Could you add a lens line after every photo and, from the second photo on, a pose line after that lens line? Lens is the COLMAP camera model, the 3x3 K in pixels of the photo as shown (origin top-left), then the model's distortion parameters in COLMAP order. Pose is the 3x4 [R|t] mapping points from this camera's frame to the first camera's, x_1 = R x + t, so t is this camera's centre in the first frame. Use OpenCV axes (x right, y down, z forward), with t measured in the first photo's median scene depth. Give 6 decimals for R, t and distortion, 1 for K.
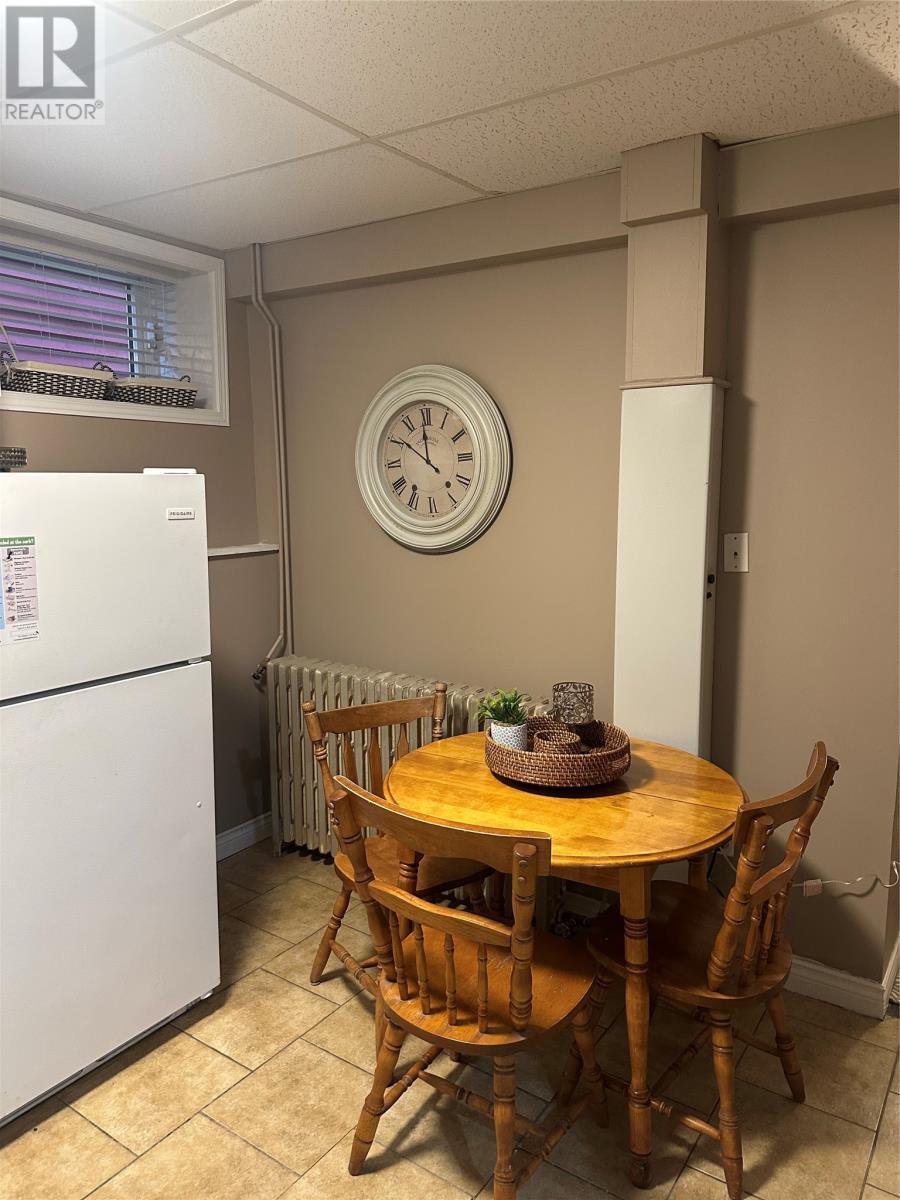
lens RADIAL K [[846.8, 0, 444.7], [0, 846.8, 595.6], [0, 0, 1]] dist [0.116558, -0.156793]
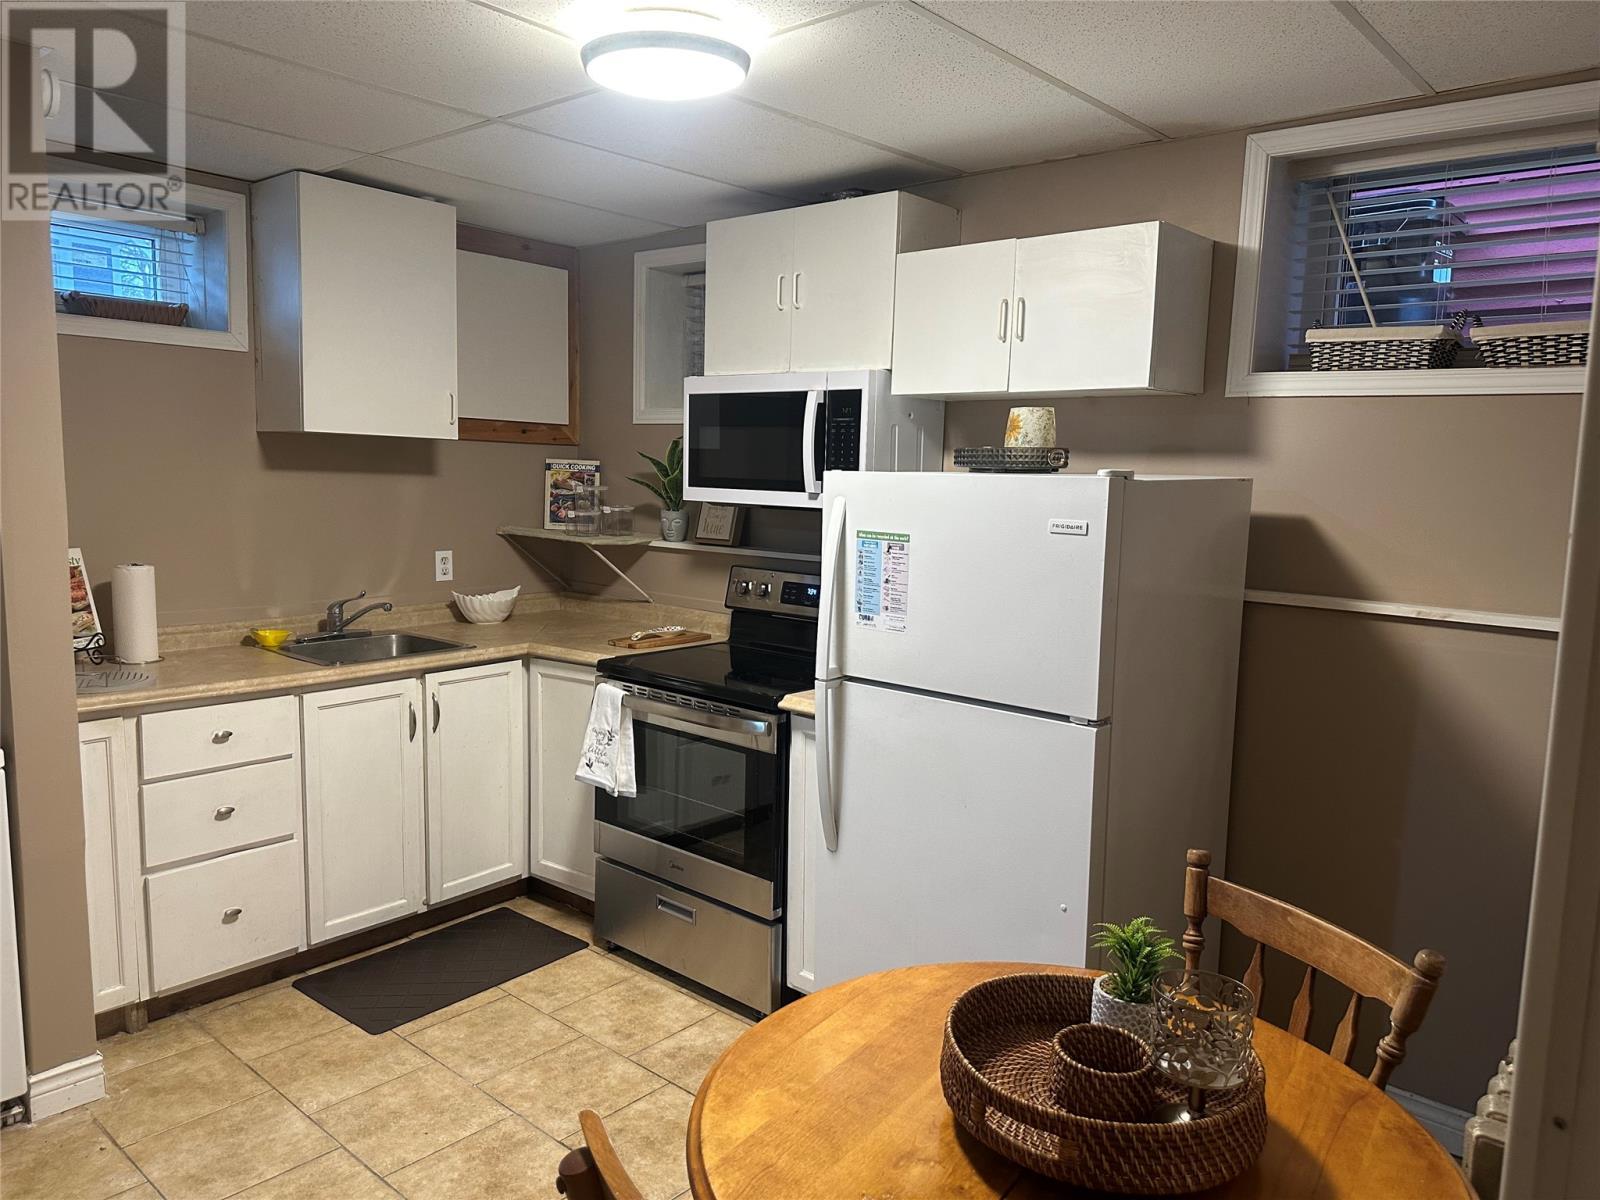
lens RADIAL K [[1129.1, 0, 791.0], [0, 1129.1, 600.0], [0, 0, 1]] dist [0.116558, -0.156793]
pose [[-0.119569, 0.123314, -0.985138, 0.698326], [-0.156878, 0.977444, 0.141392, -0.127560], [0.980353, 0.171453, -0.097526, 0.797085]]
